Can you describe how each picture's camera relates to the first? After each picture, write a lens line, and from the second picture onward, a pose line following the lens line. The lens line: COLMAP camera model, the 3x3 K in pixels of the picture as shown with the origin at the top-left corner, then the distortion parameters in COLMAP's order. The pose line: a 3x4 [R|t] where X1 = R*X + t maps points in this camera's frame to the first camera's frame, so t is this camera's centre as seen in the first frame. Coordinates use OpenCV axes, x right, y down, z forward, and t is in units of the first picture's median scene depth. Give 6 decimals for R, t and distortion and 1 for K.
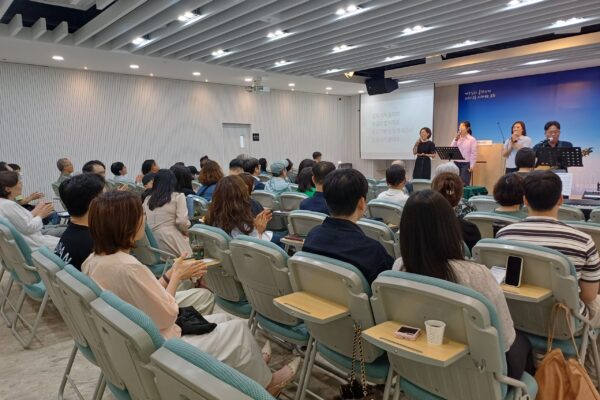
lens RADIAL K [[467.9, 0, 300.0], [0, 467.9, 200.0], [0, 0, 1]] dist [0.046232, 0.003498]
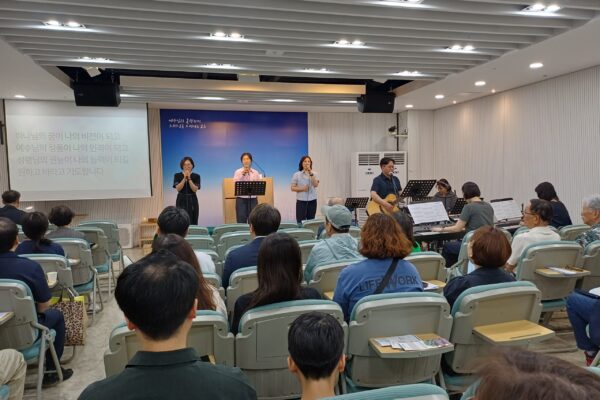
lens RADIAL K [[467.9, 0, 300.0], [0, 467.9, 200.0], [0, 0, 1]] dist [0.046232, 0.003498]
pose [[0.406608, -0.039029, 0.912769, -0.357990], [0.111228, 0.993770, -0.007055, -0.049258], [-0.906807, 0.104394, 0.408416, 0.460782]]
